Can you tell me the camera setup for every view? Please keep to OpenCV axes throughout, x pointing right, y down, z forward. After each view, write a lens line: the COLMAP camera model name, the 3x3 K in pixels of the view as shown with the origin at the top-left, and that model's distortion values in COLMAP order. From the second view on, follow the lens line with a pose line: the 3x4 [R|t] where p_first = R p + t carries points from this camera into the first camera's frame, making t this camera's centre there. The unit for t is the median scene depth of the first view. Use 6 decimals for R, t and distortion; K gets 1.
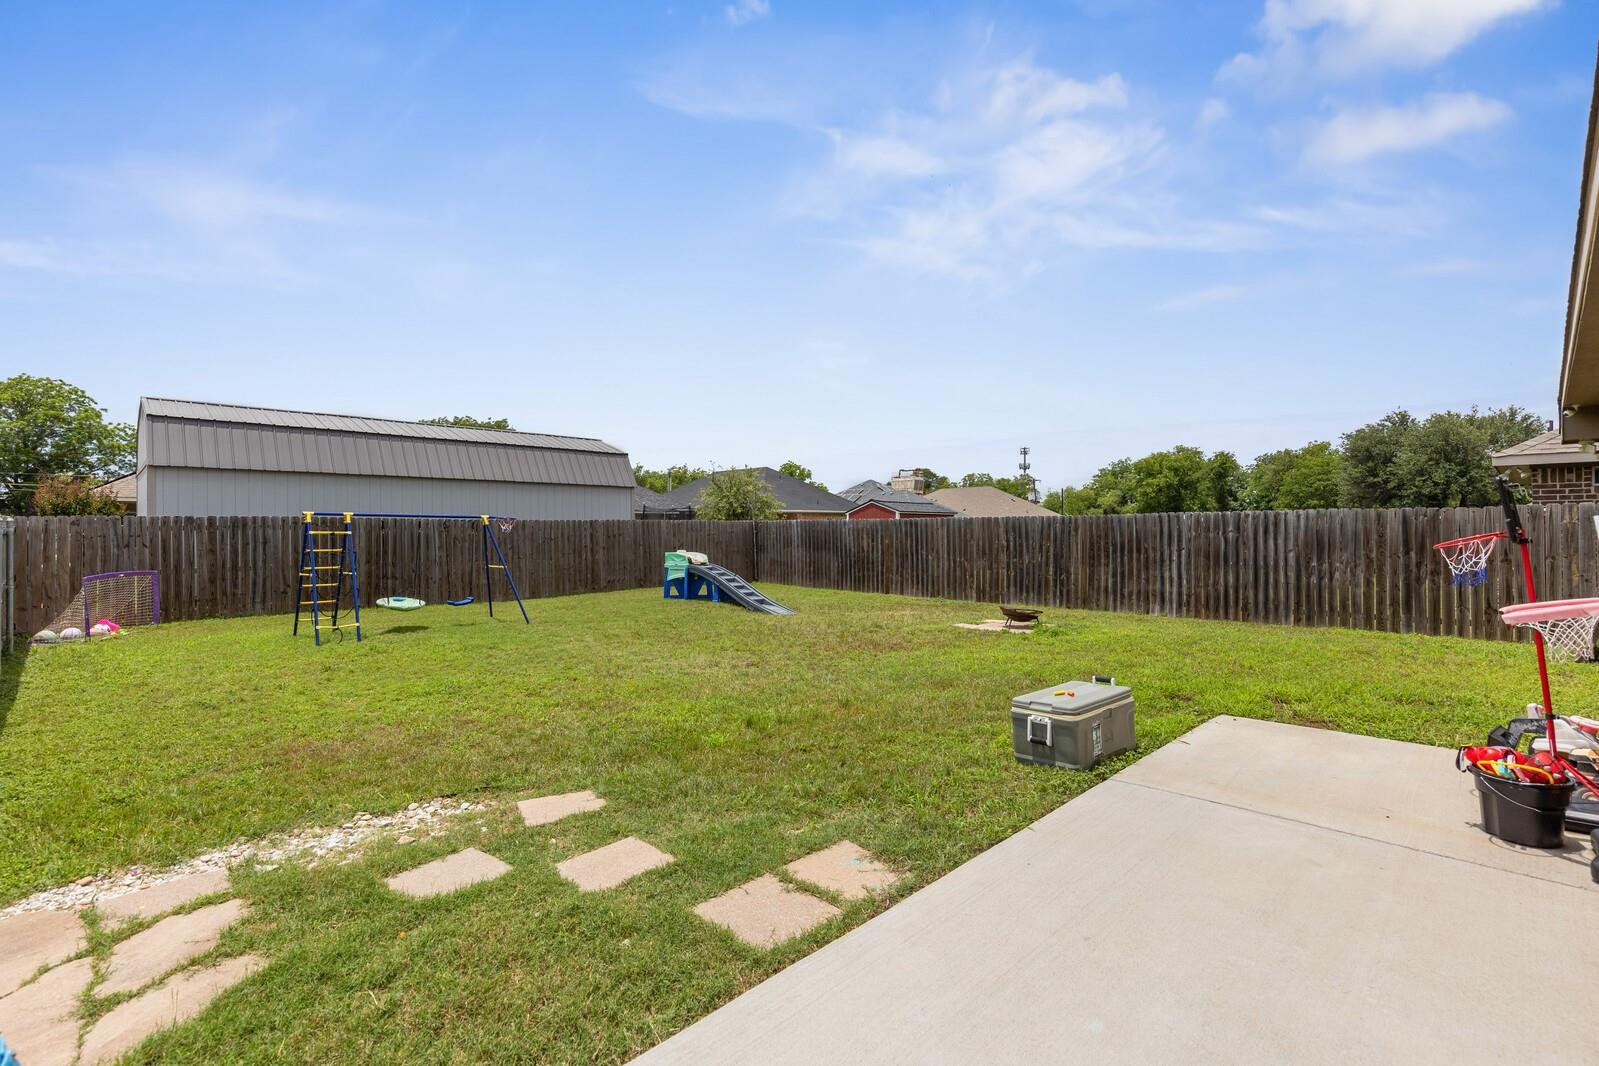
lens RADIAL K [[729.1, 0, 799.5], [0, 729.1, 533.0], [0, 0, 1]] dist [-0.000527, 0.000007]
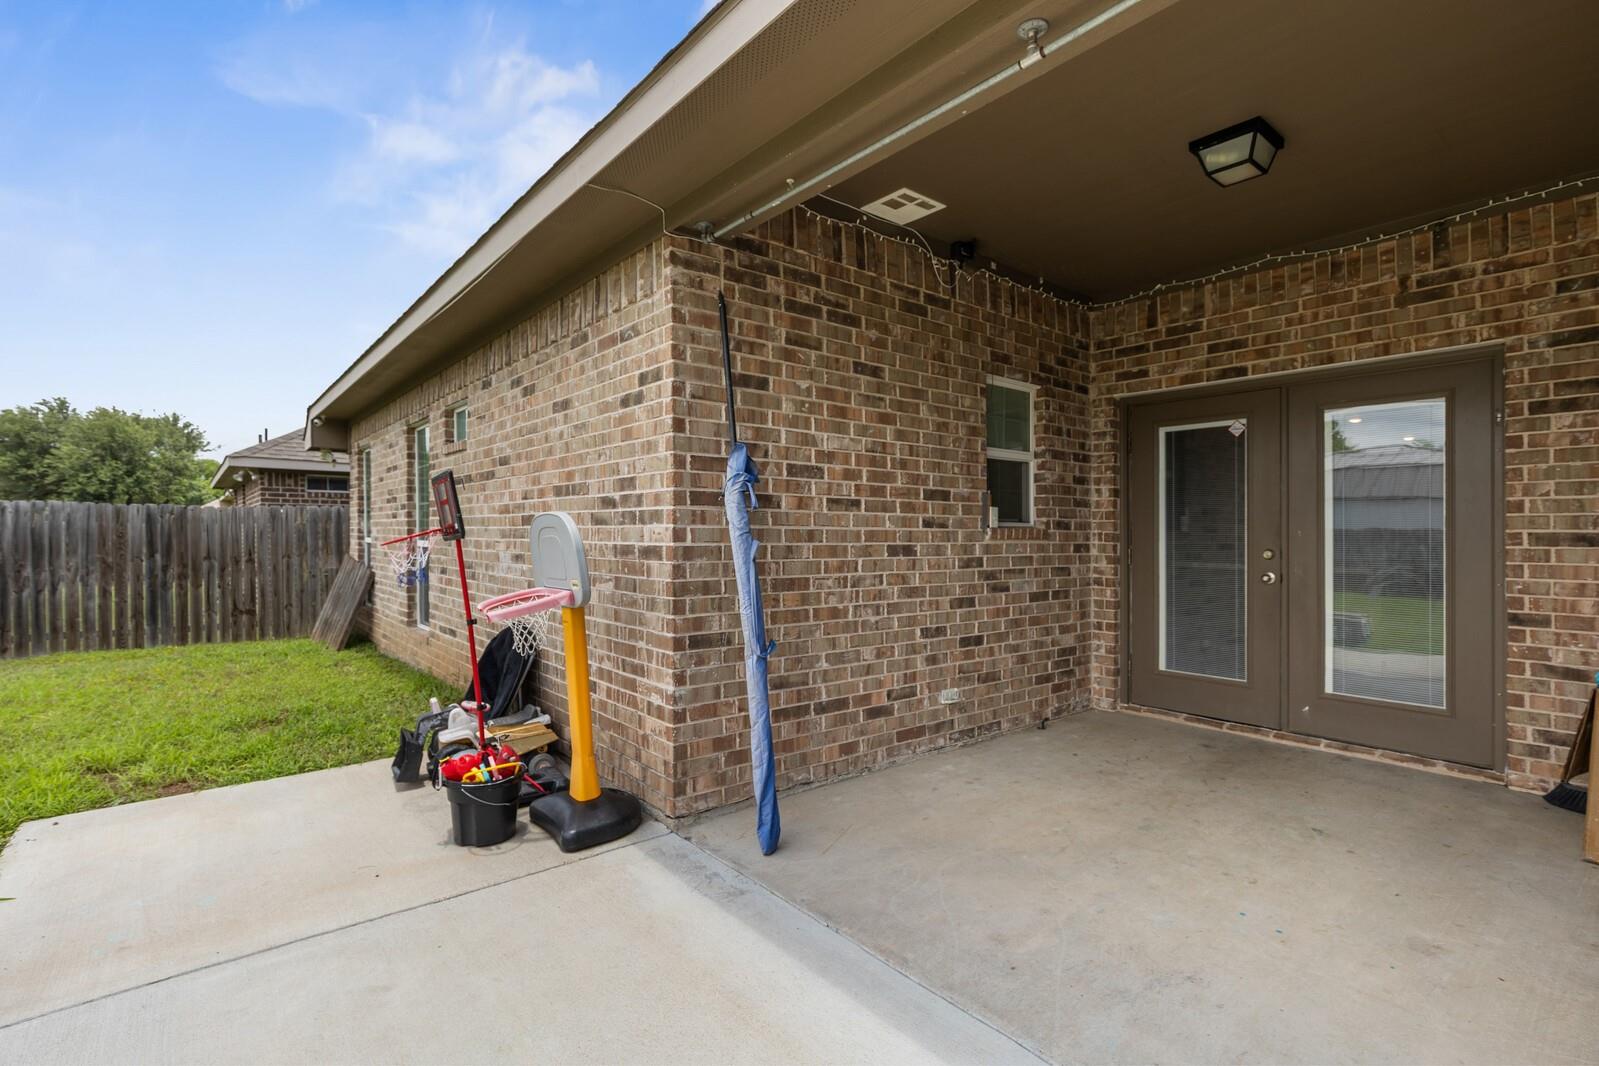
lens RADIAL K [[757.0, 0, 799.5], [0, 757.0, 533.0], [0, 0, 1]] dist [-0.000872, -0.000152]
pose [[0.096260, 0.004878, 0.995344, 0.003405], [-0.001752, 0.999987, -0.004731, 0.003194], [-0.995355, -0.001288, 0.096267, 0.133412]]
